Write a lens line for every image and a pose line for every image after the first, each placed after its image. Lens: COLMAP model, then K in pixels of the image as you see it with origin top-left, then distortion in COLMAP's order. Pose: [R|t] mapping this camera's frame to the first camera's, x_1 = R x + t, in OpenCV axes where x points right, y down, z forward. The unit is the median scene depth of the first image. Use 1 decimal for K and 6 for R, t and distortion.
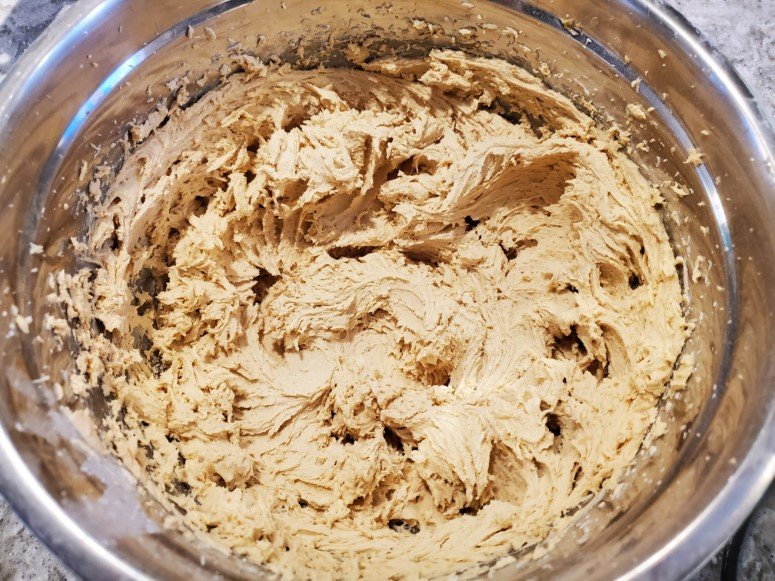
lens RADIAL K [[606.1, 0, 387.5], [0, 606.1, 290.5], [0, 0, 1]] dist [-0.034634, -0.001402]
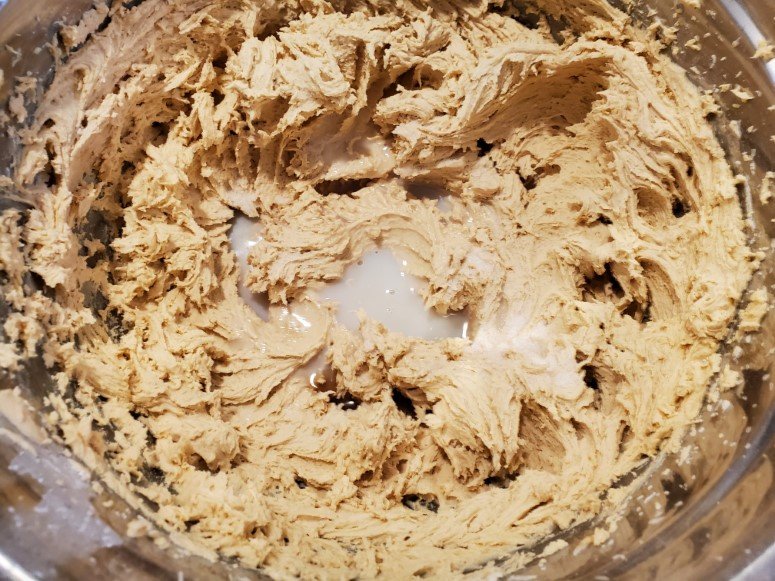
lens RADIAL K [[574.2, 0, 387.5], [0, 574.2, 290.5], [0, 0, 1]] dist [-0.045755, 0.045832]
pose [[0.997938, -0.035239, 0.053653, -0.051090], [0.031415, 0.997016, 0.070521, 0.031037], [-0.055978, -0.068690, 0.996066, 0.208182]]
